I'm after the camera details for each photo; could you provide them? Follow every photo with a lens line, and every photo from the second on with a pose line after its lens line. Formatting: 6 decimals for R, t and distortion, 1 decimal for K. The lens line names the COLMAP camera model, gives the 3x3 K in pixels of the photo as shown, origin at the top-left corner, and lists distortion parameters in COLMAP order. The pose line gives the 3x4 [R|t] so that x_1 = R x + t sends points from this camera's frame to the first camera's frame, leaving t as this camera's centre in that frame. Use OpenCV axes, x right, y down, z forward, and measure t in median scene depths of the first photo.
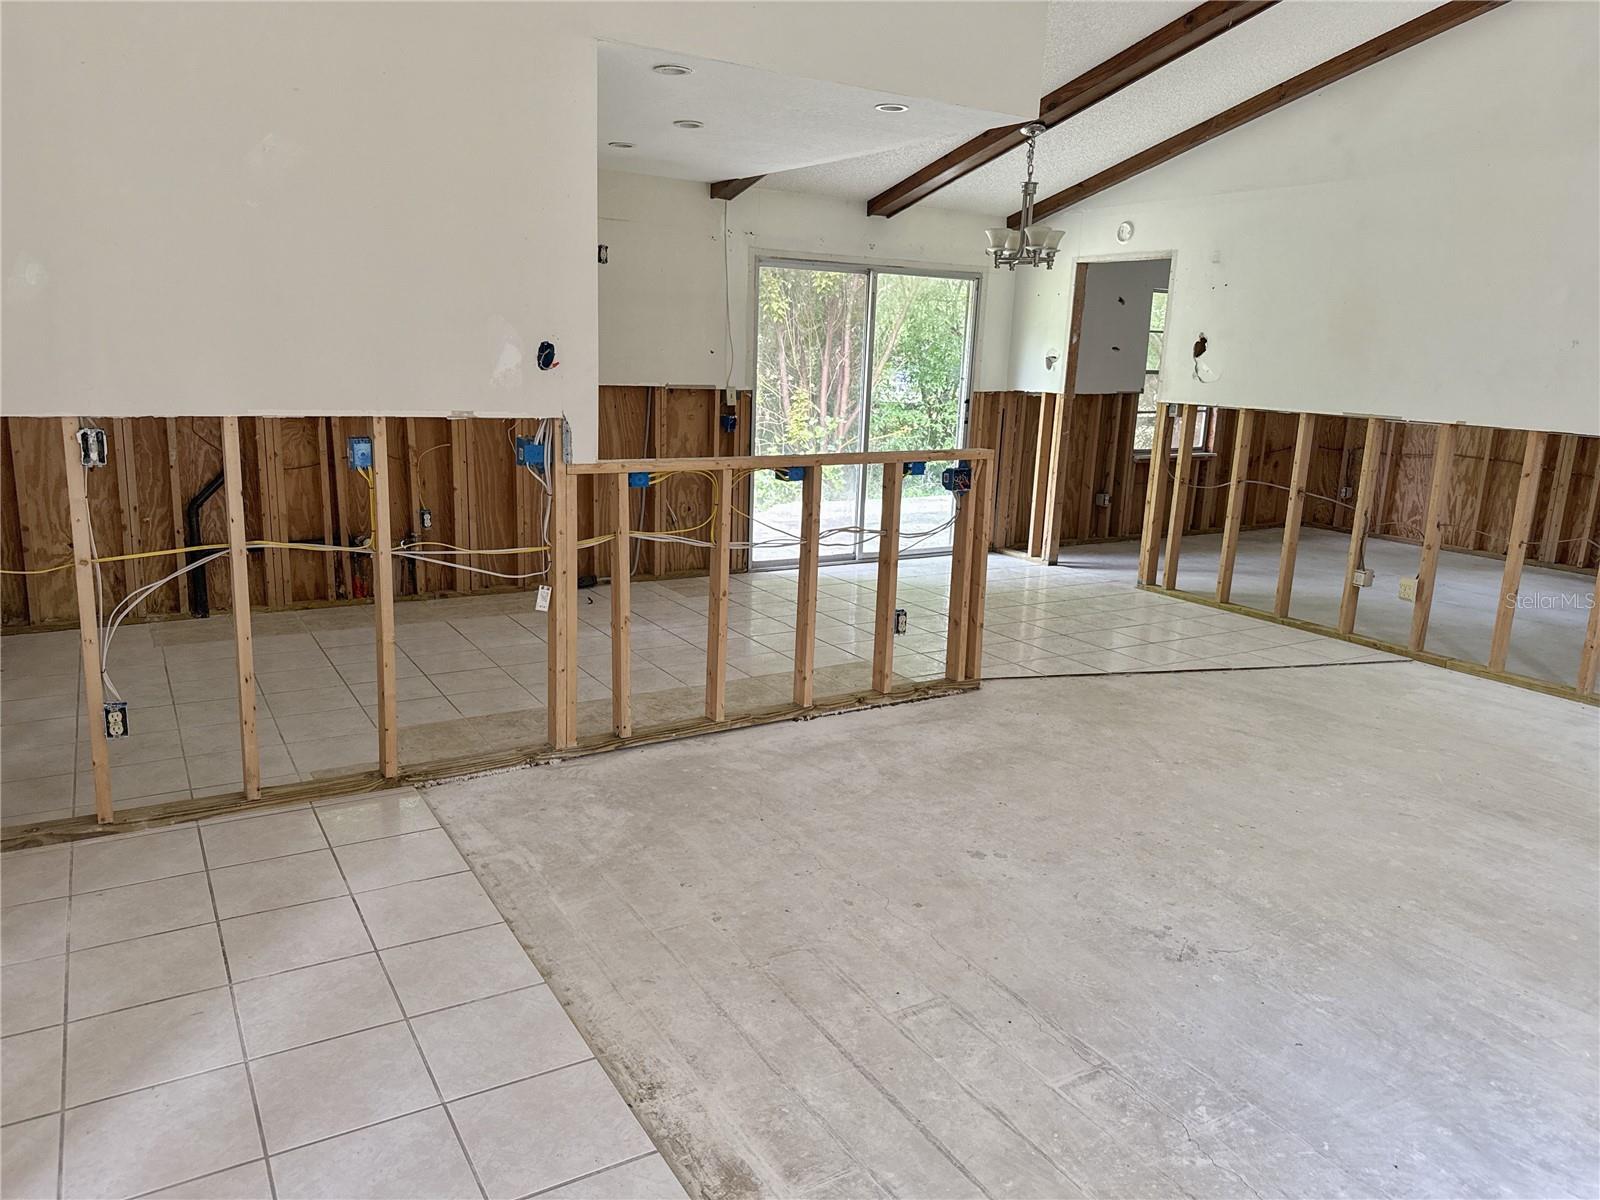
lens RADIAL K [[1136.6, 0, 755.1], [0, 1136.6, 626.5], [0, 0, 1]] dist [0.071842, -0.086181]
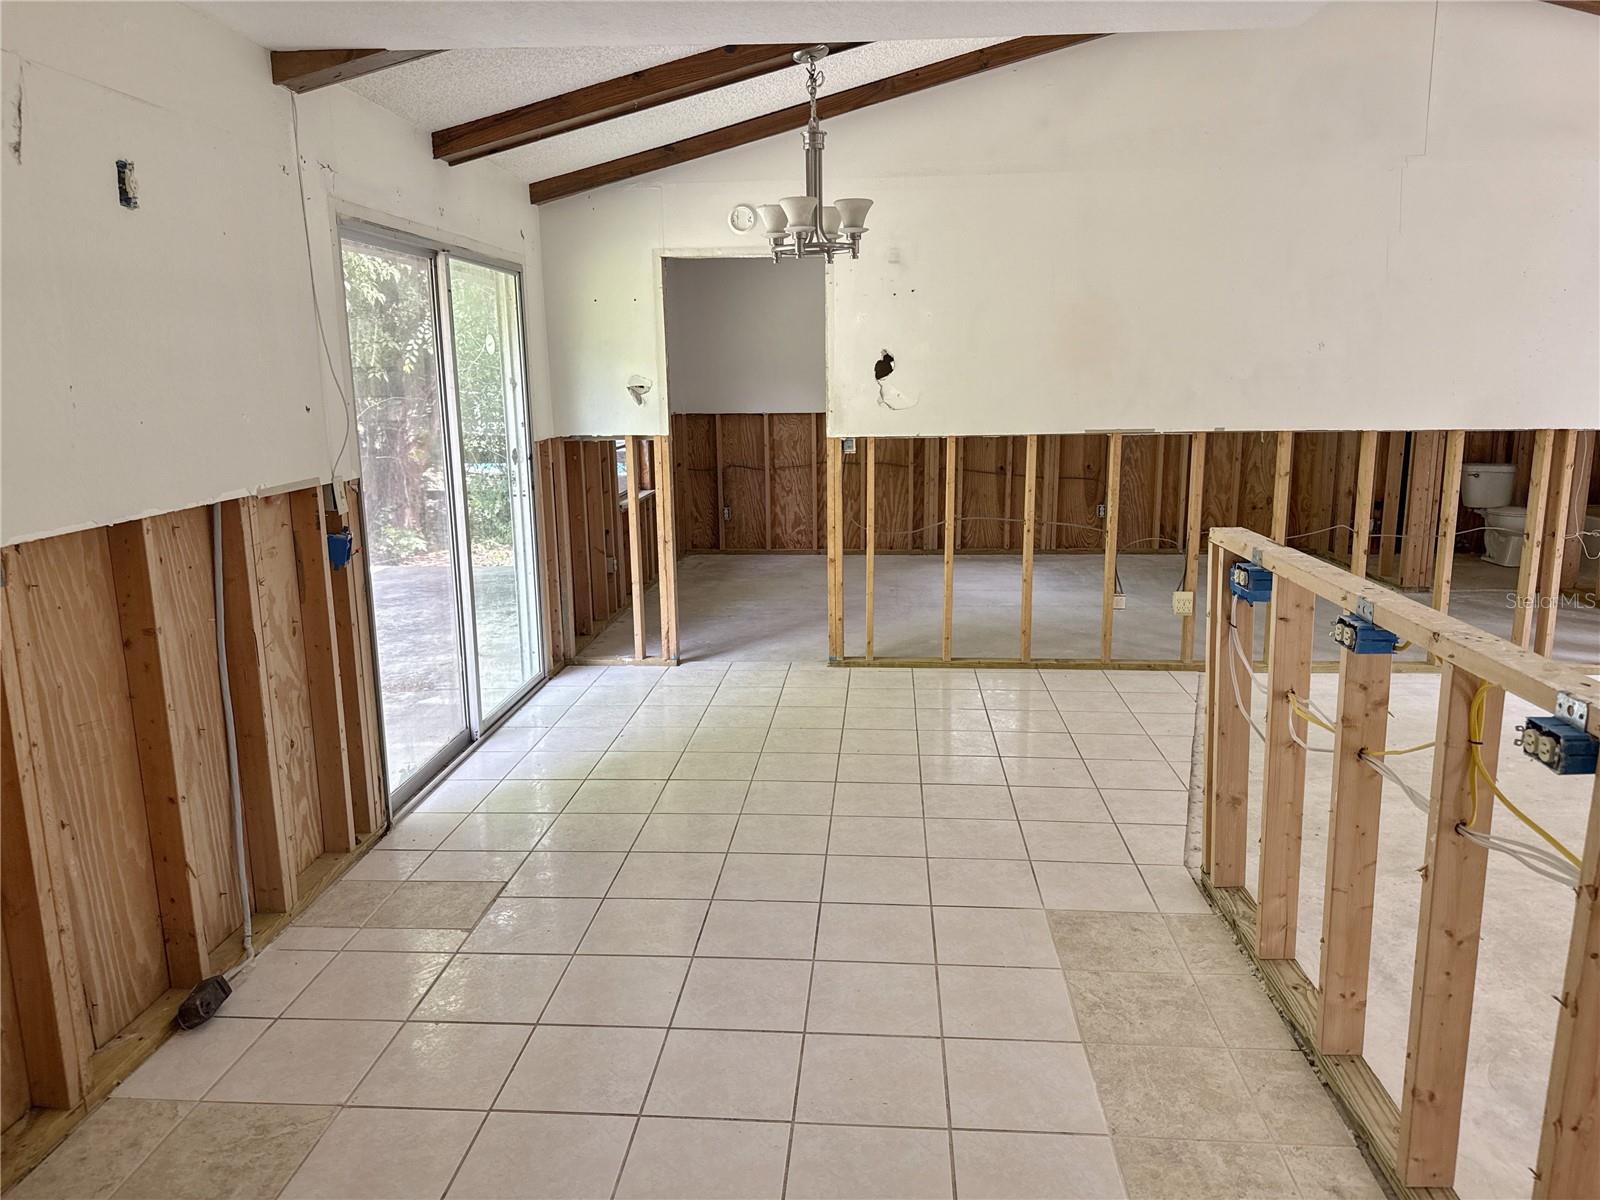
lens RADIAL K [[1136.6, 0, 802.1], [0, 1136.6, 604.0], [0, 0, 1]] dist [0.071842, -0.086181]
pose [[0.557707, -0.206364, 0.803976, -0.313802], [0.230803, 0.968958, 0.088606, -0.154516], [-0.797303, 0.136144, 0.588024, 0.555439]]
